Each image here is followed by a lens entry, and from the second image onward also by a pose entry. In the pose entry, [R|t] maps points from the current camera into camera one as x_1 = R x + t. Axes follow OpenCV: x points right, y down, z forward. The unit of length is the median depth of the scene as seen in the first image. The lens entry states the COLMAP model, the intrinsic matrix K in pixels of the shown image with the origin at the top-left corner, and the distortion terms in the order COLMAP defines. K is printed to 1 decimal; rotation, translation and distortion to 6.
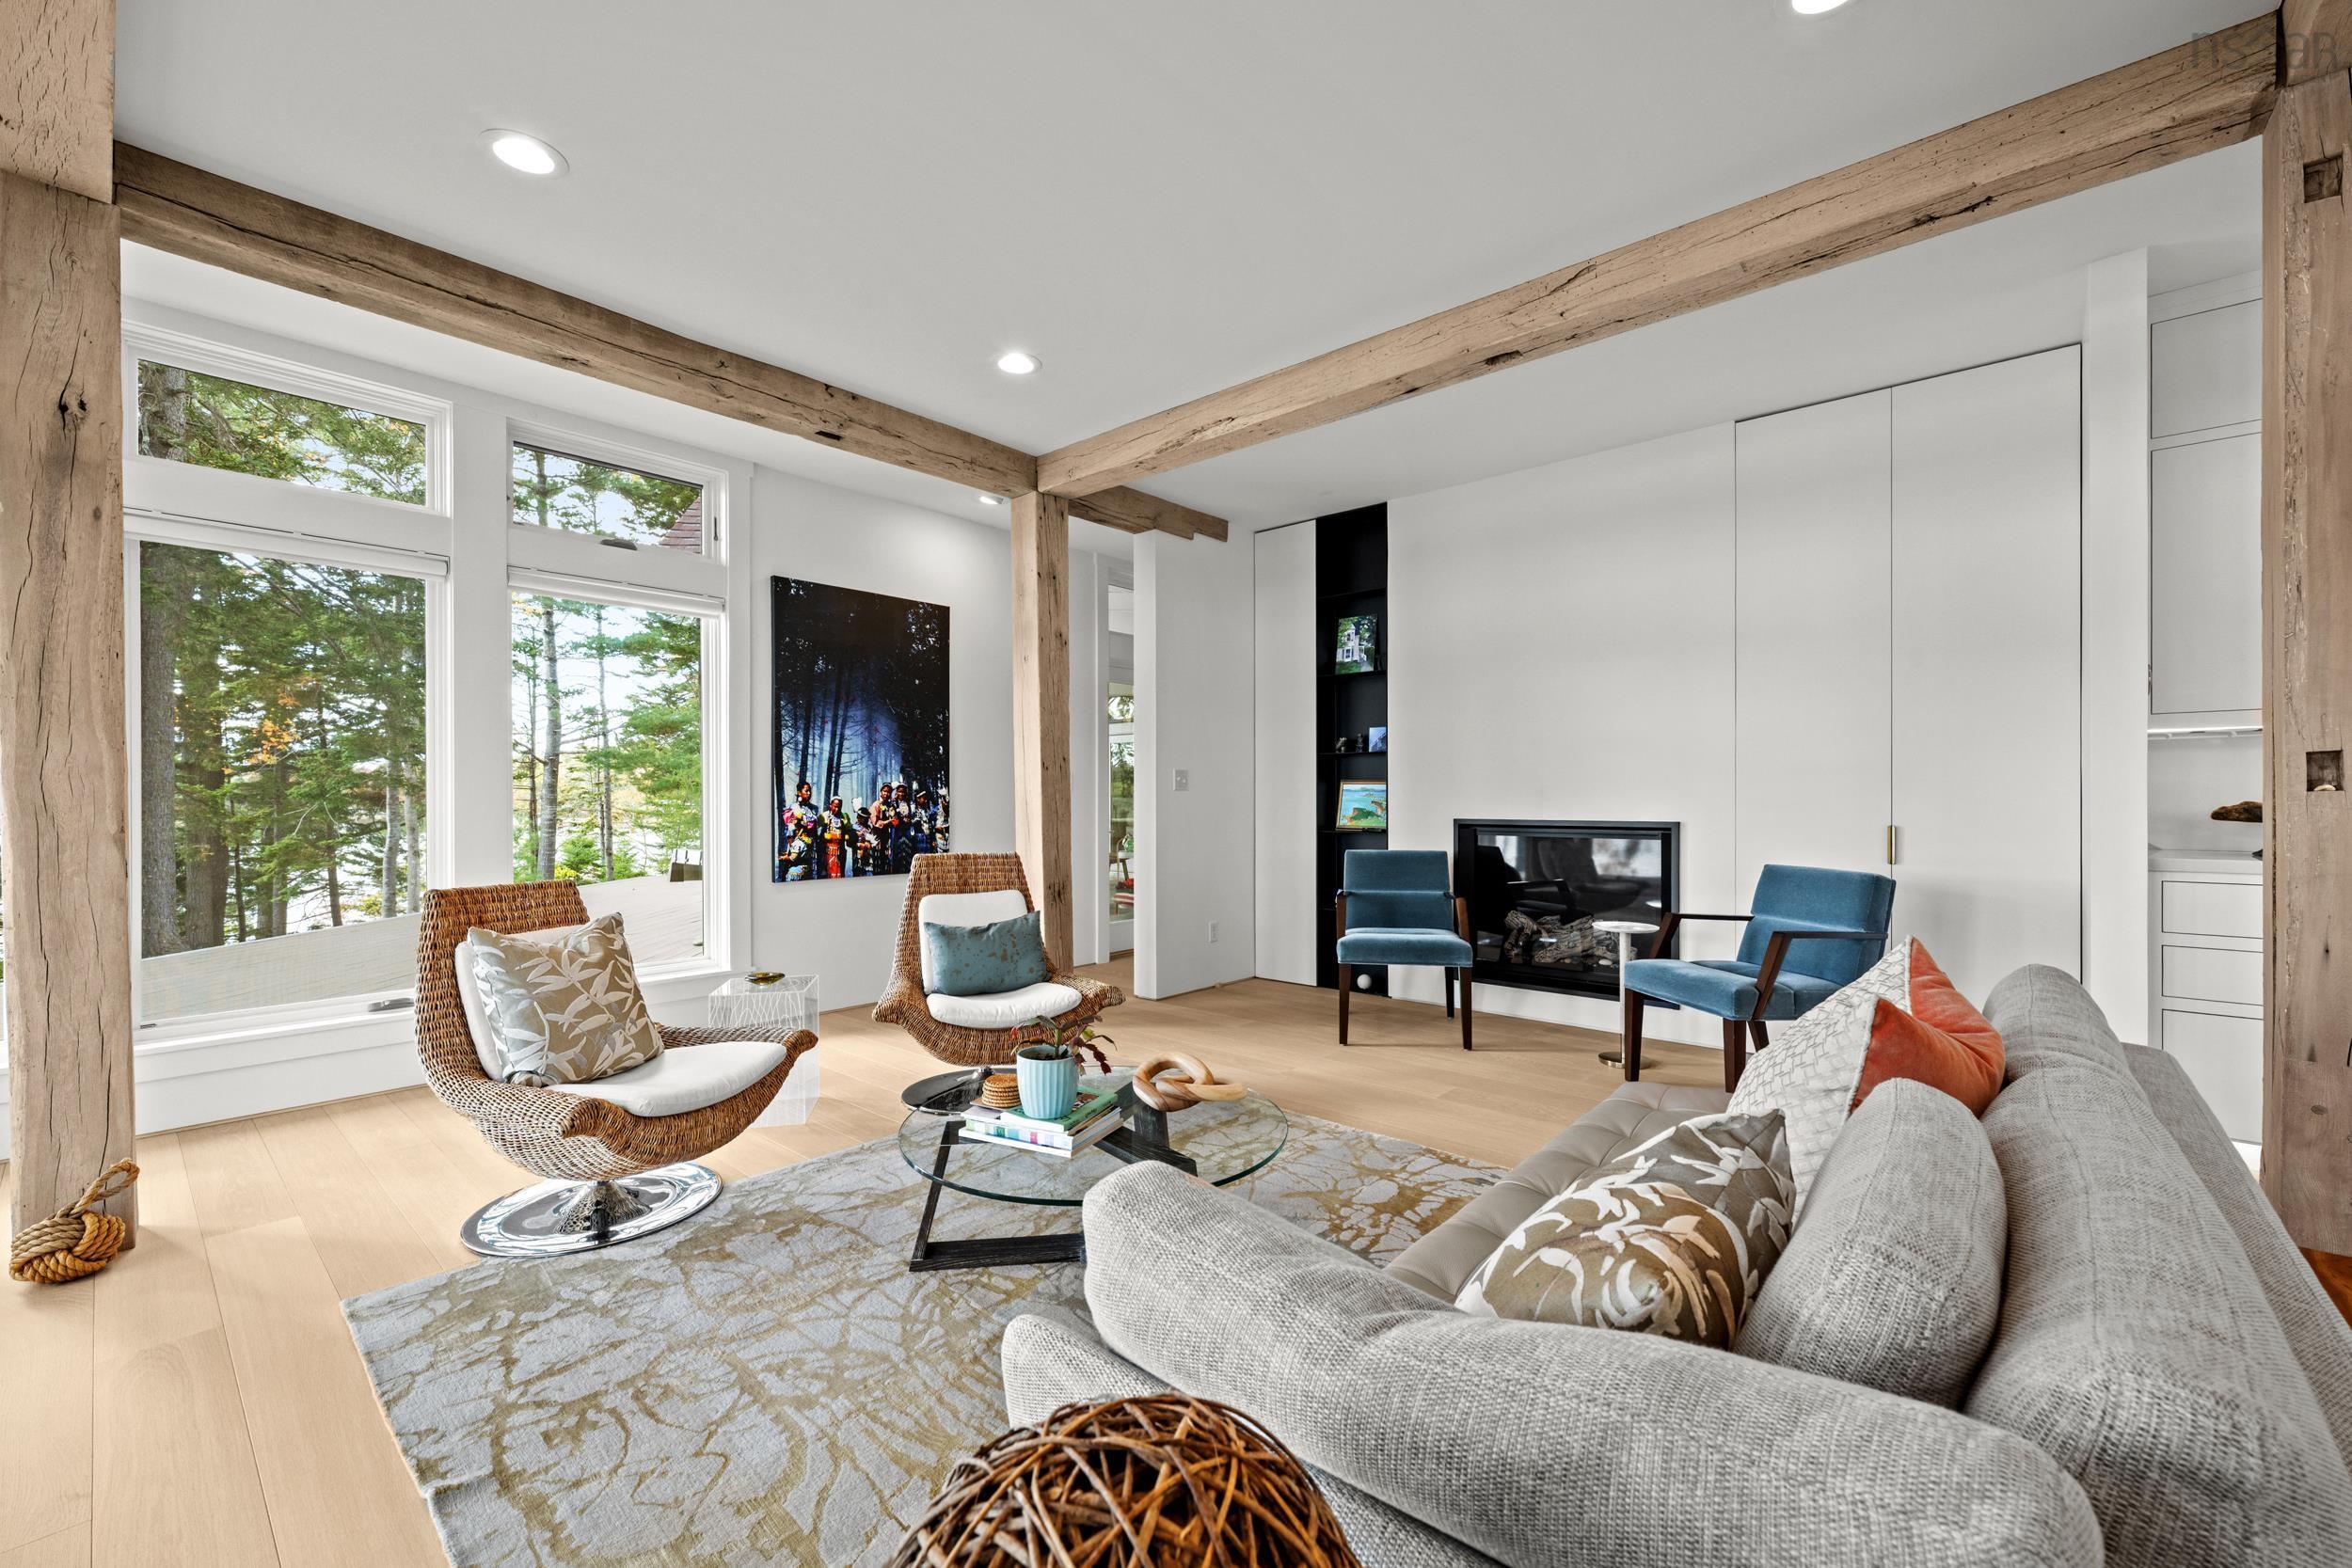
lens RADIAL K [[945.8, 0, 1176.0], [0, 945.8, 784.0], [0, 0, 1]] dist [-0.000093, -0.000053]
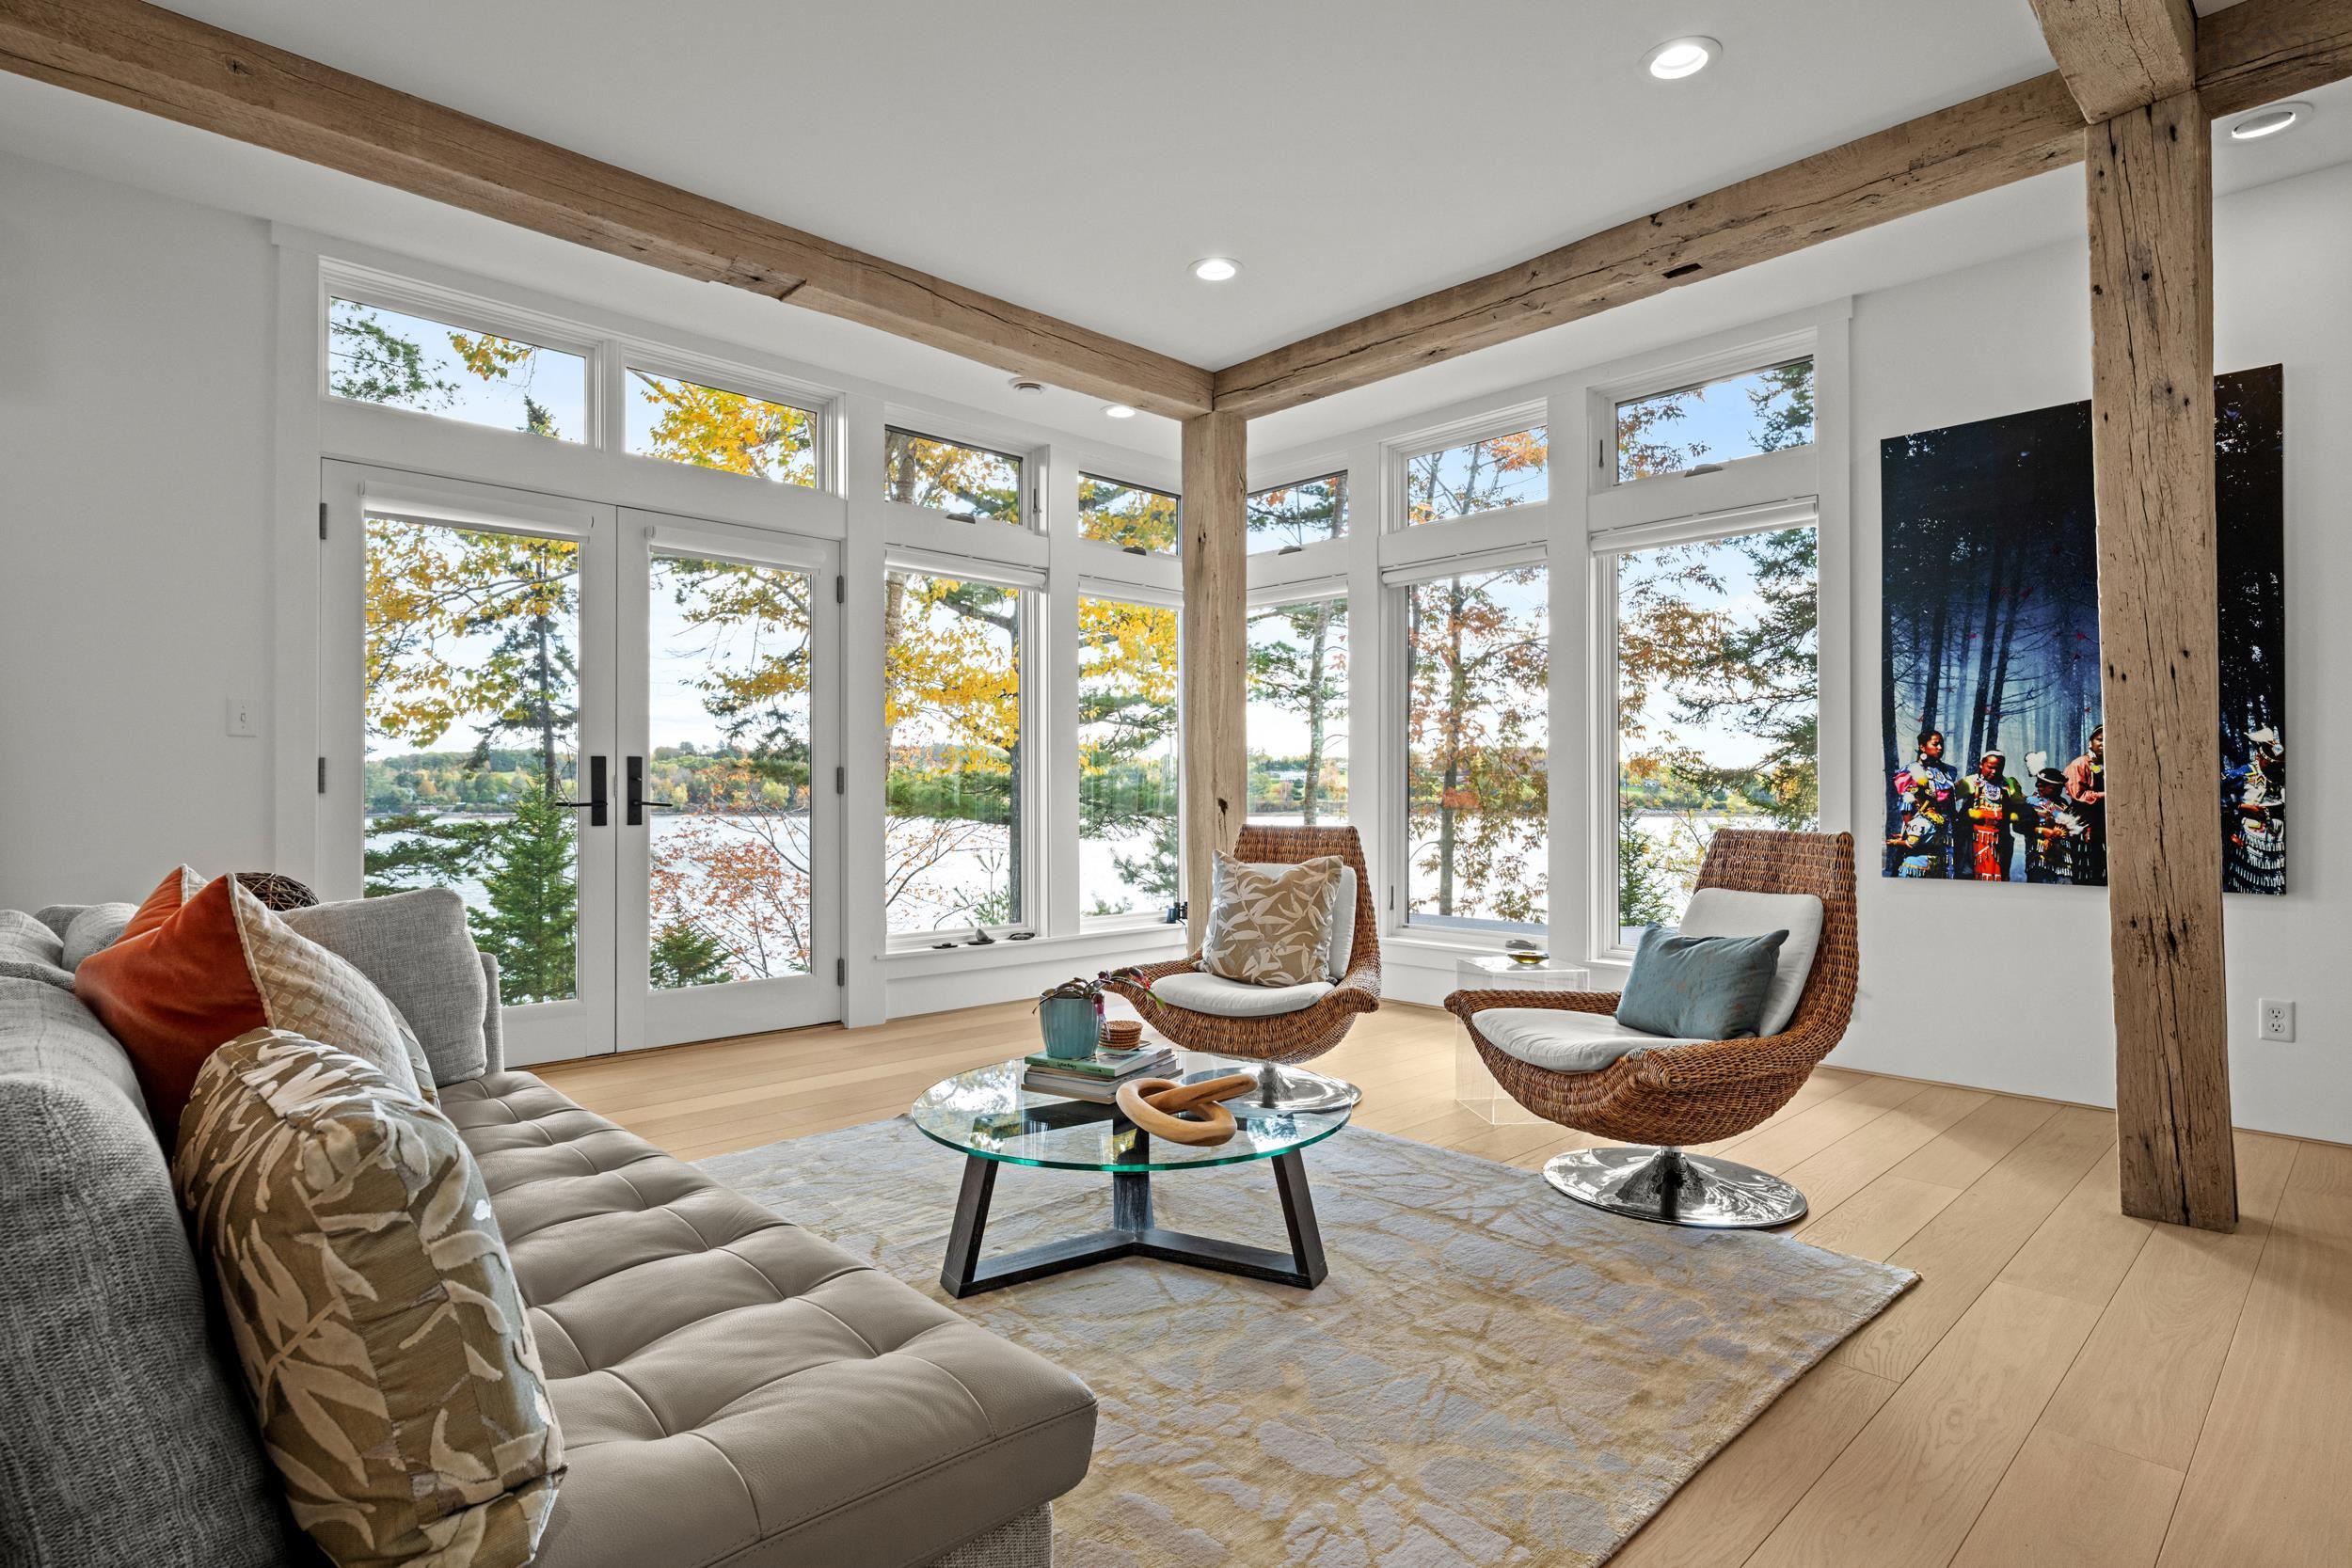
lens RADIAL K [[1199.2, 0, 1176.0], [0, 1199.2, 784.0], [0, 0, 1]] dist [-0.000657, 0.000165]
pose [[-0.082828, -0.004874, -0.996552, 0.488295], [0.016052, 0.999852, -0.006224, 0.031547], [0.996435, -0.016513, -0.082738, 0.530282]]
